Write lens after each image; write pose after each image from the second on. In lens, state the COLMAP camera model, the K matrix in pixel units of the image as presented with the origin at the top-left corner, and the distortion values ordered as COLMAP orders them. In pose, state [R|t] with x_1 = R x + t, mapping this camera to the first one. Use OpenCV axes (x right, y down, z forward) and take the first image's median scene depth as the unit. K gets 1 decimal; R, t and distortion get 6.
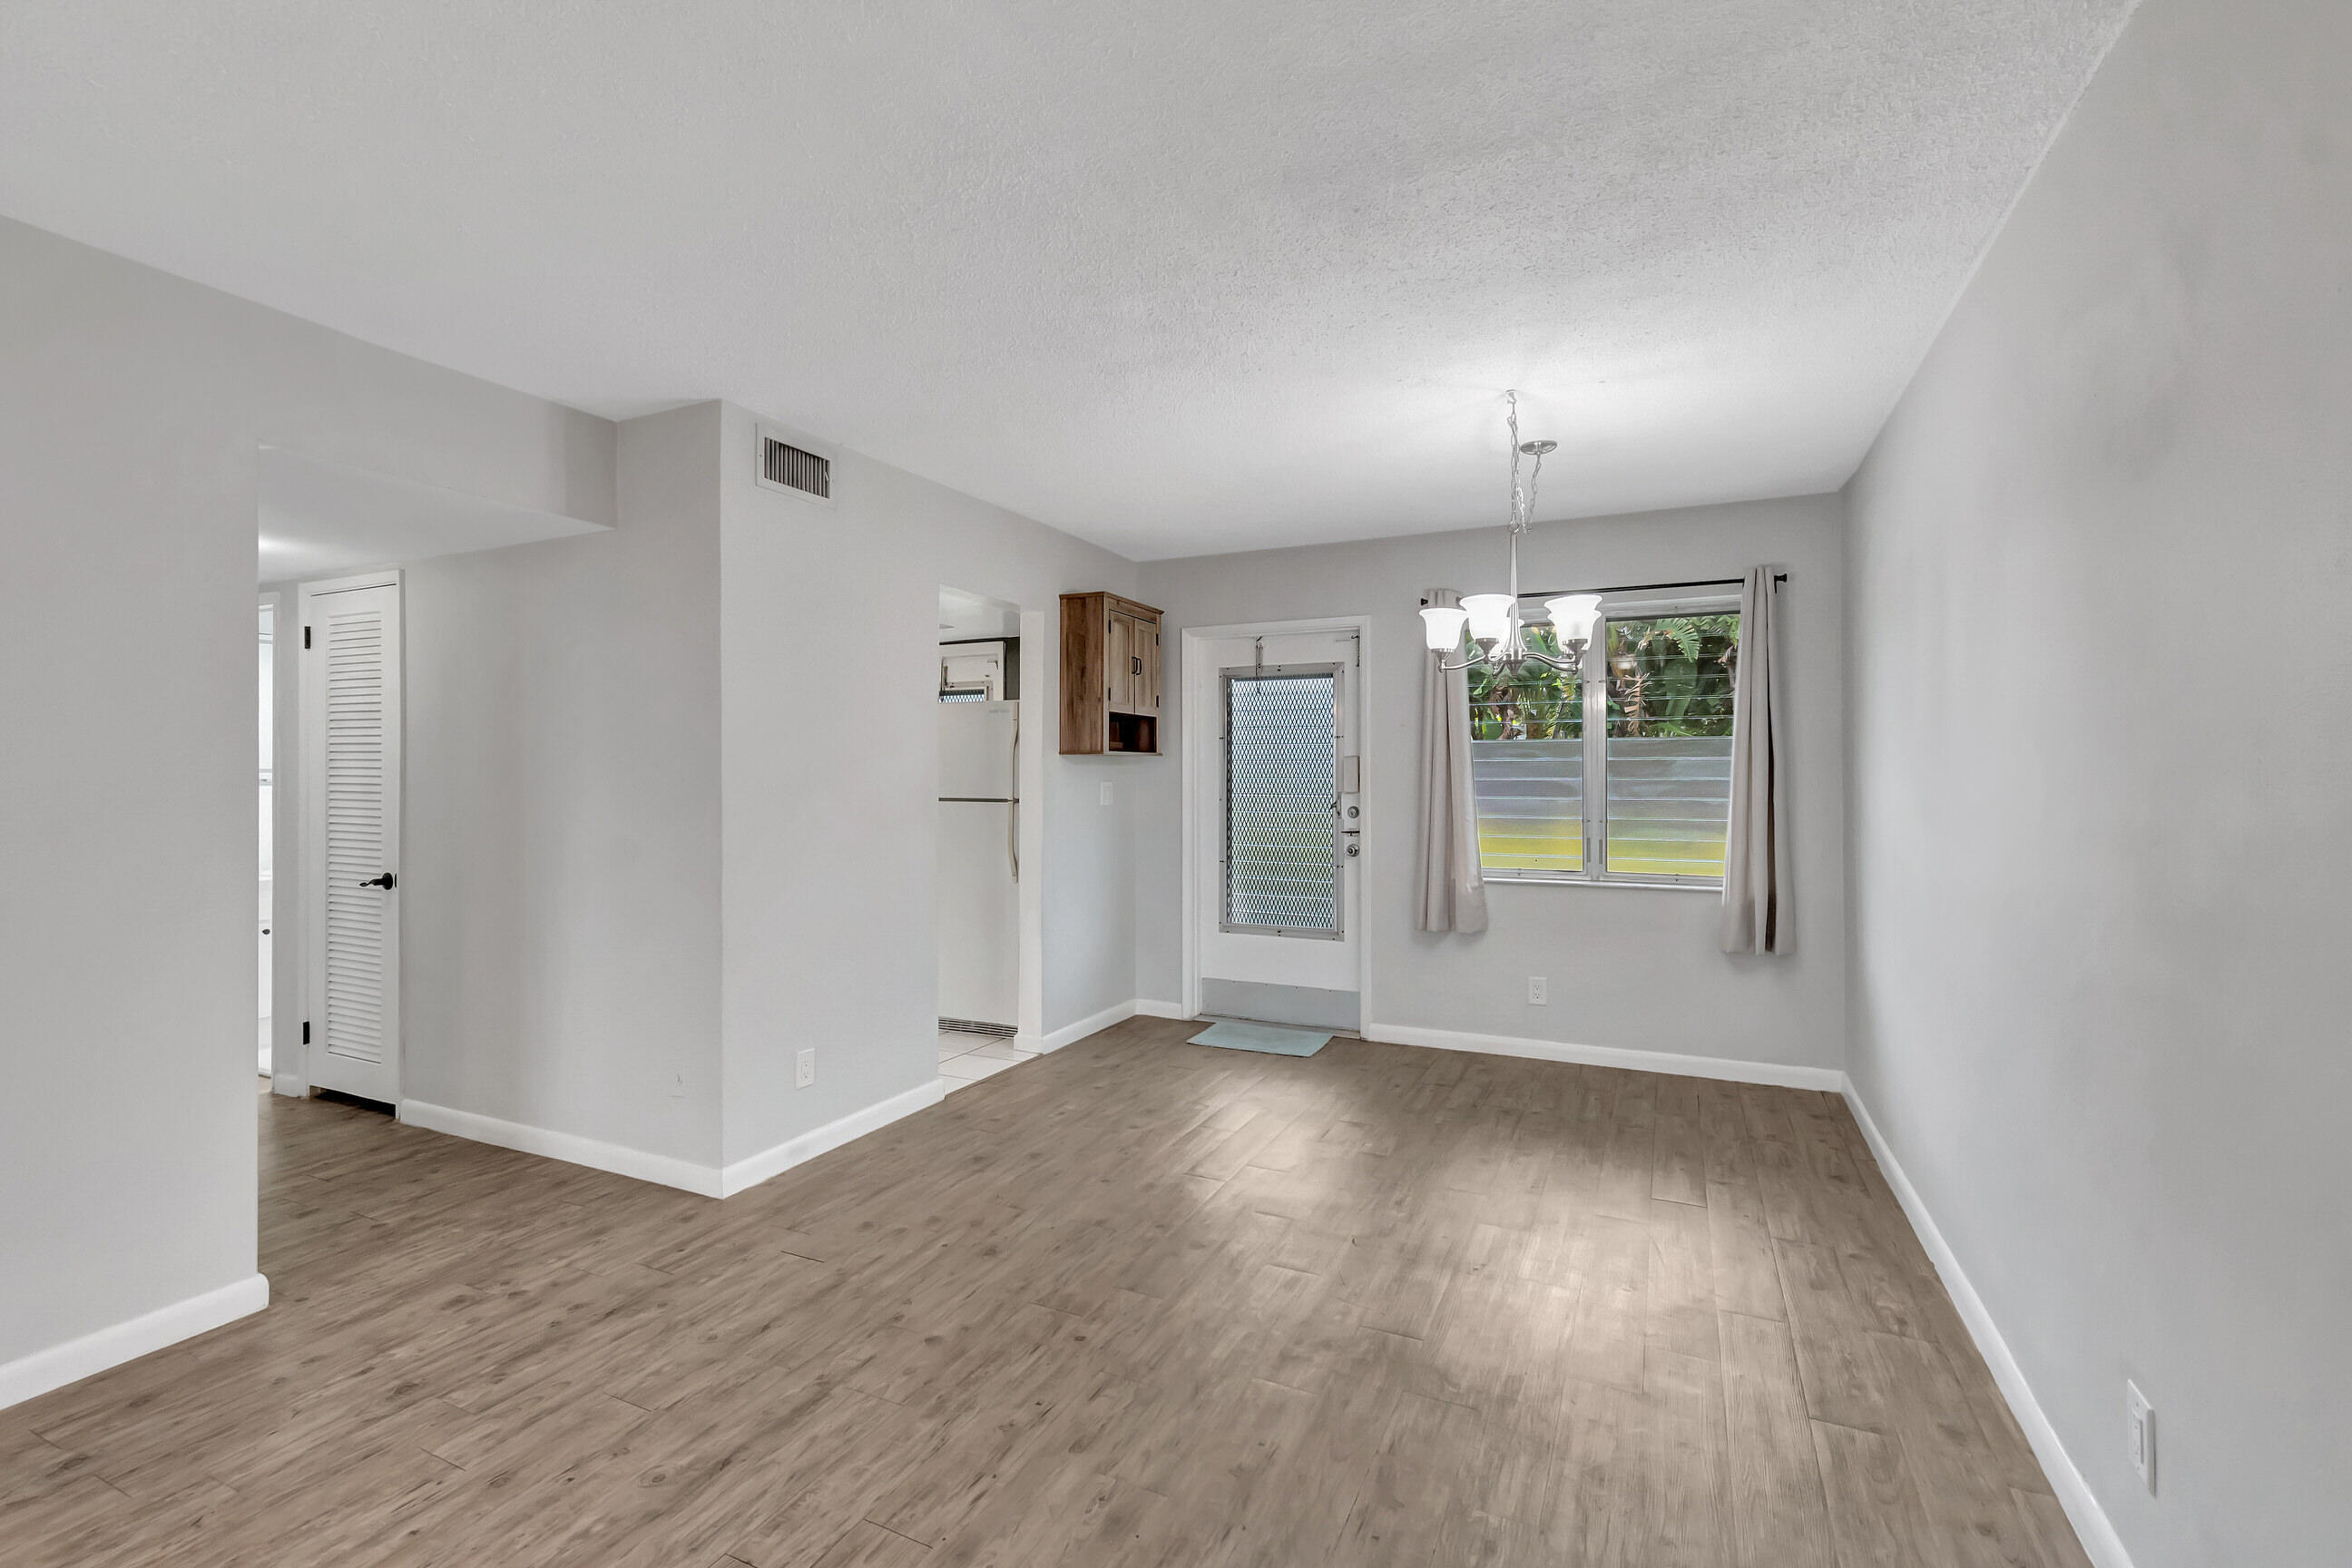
lens RADIAL K [[1051.8, 0, 1174.3], [0, 1051.8, 782.6], [0, 0, 1]] dist [0.000609, 0.000017]
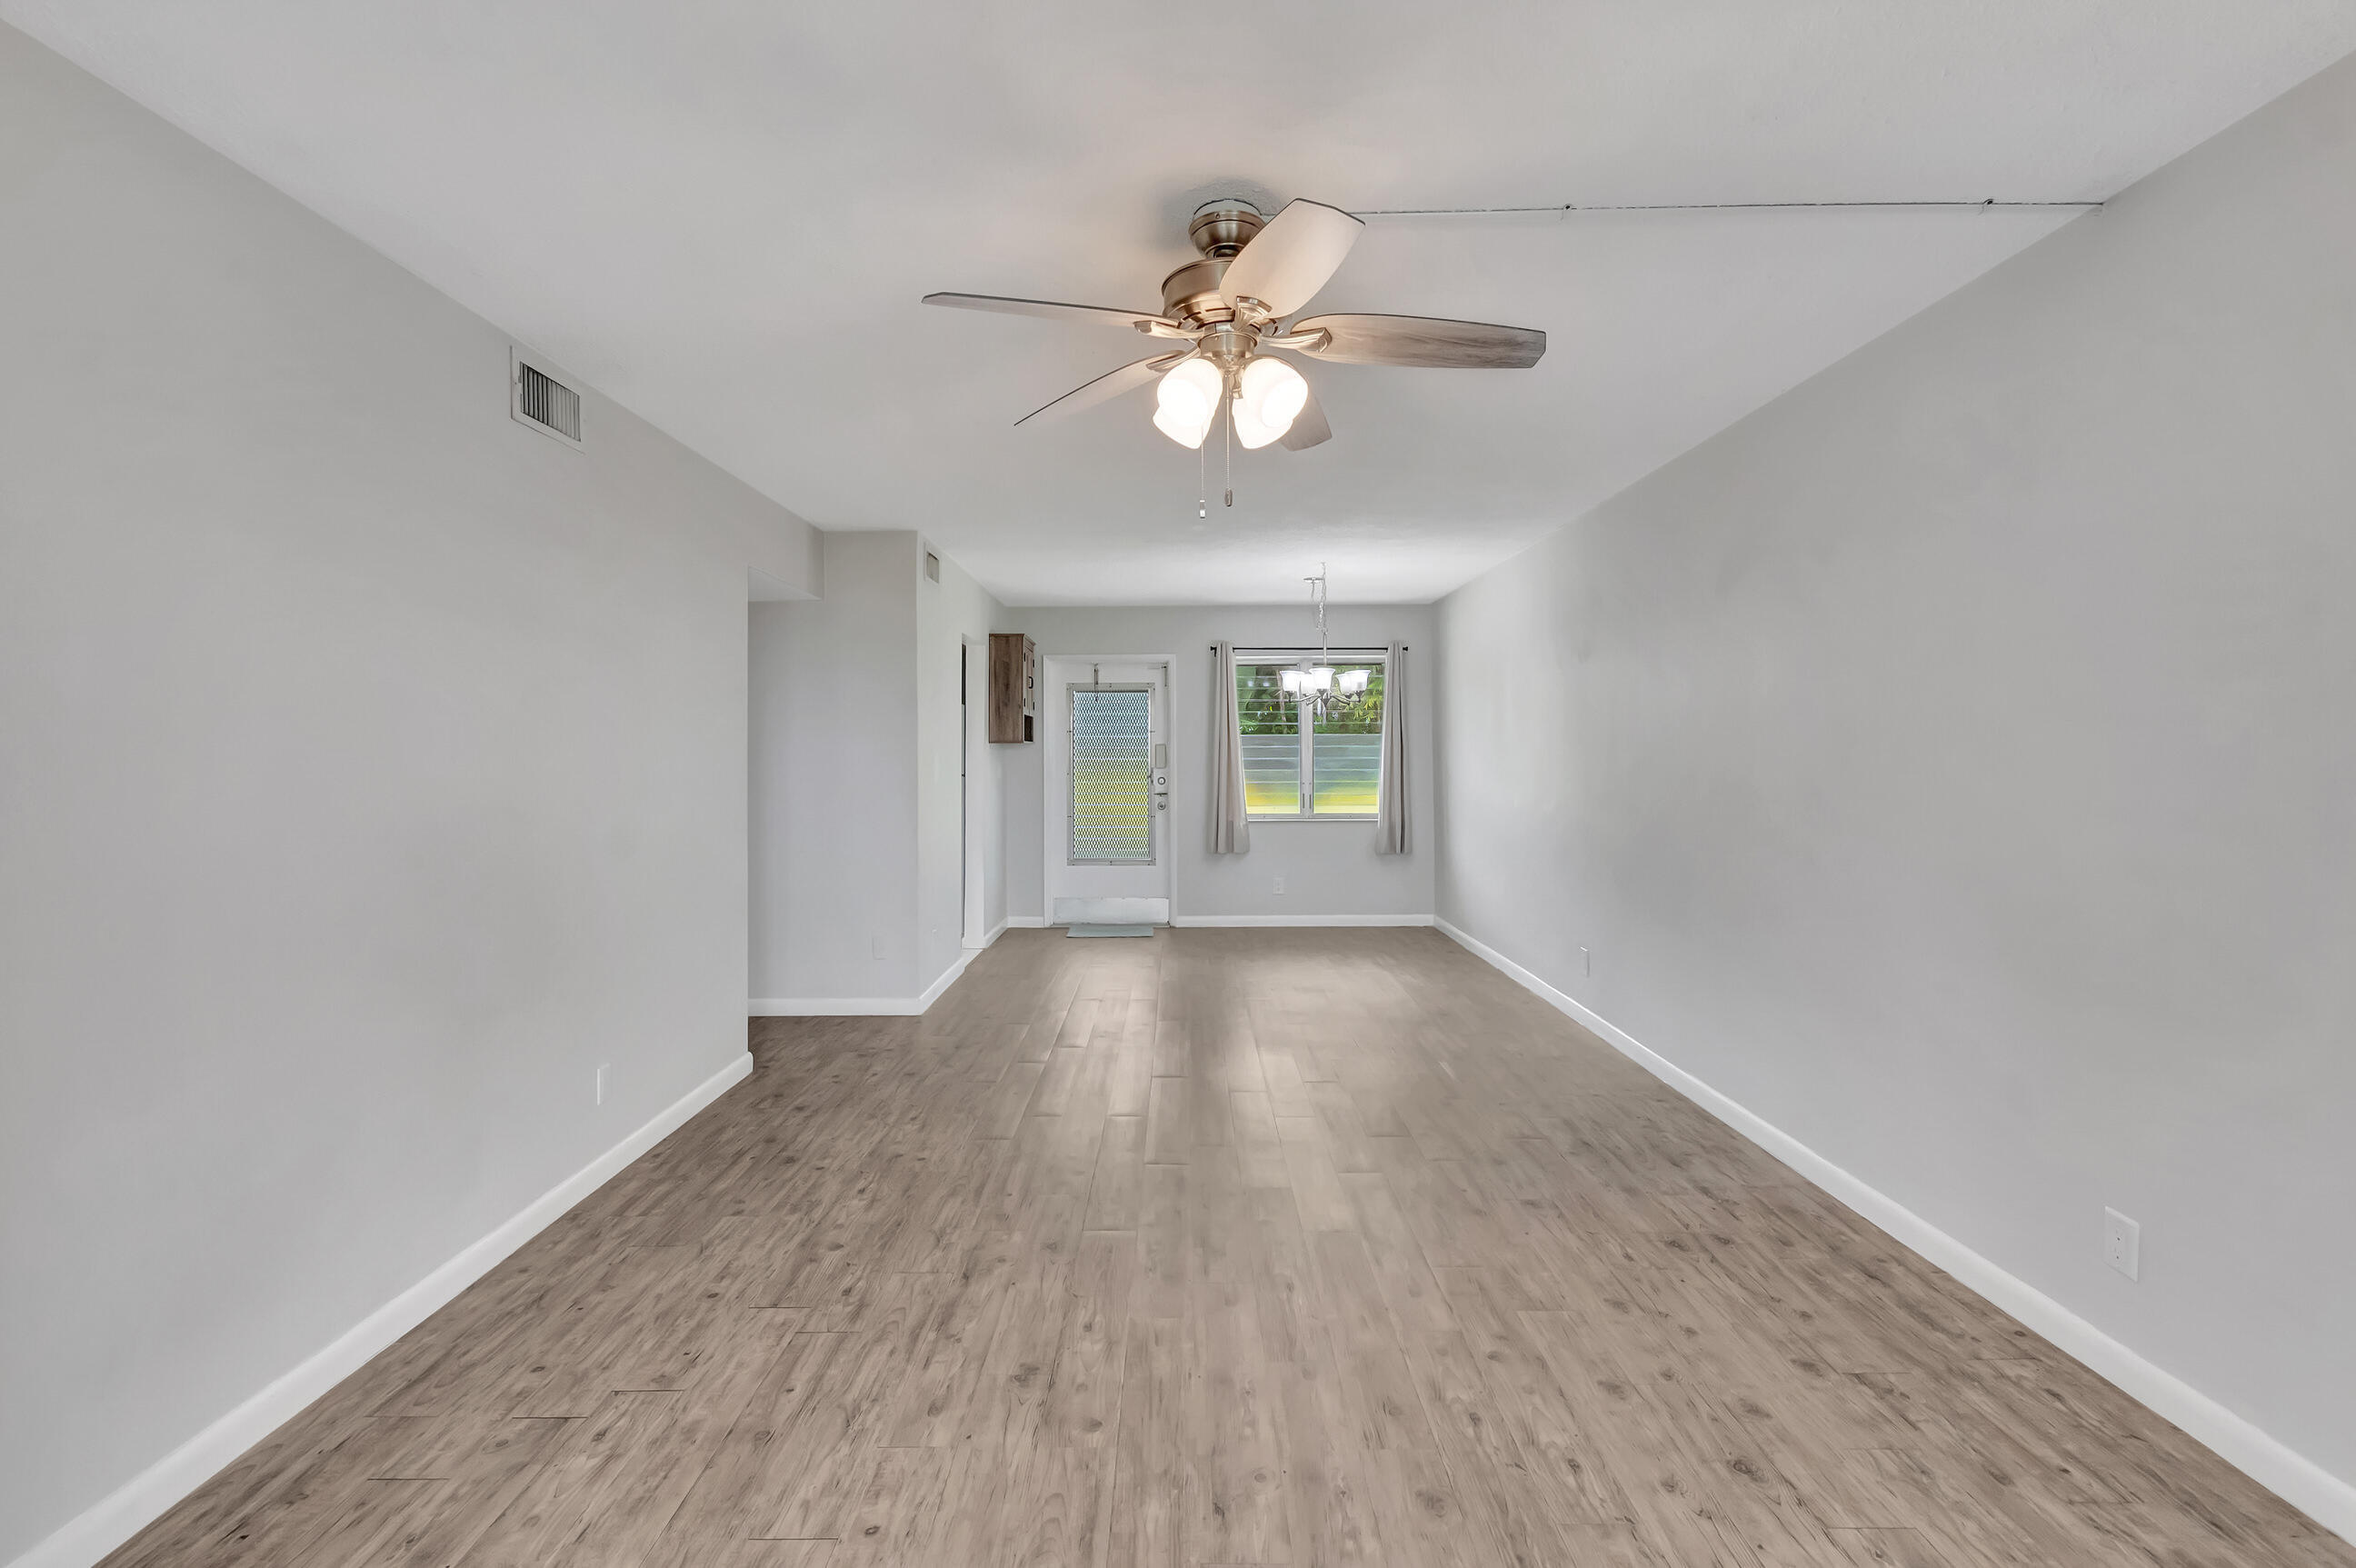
lens RADIAL K [[1053.6, 0, 1176.3], [0, 1053.6, 782.6], [0, 0, 1]] dist [0.000609, 0.000017]
pose [[0.900802, -0.014951, 0.433973, -0.520459], [0.007311, 0.999788, 0.019269, 0.001026], [-0.434169, -0.014185, 0.900720, -0.430631]]
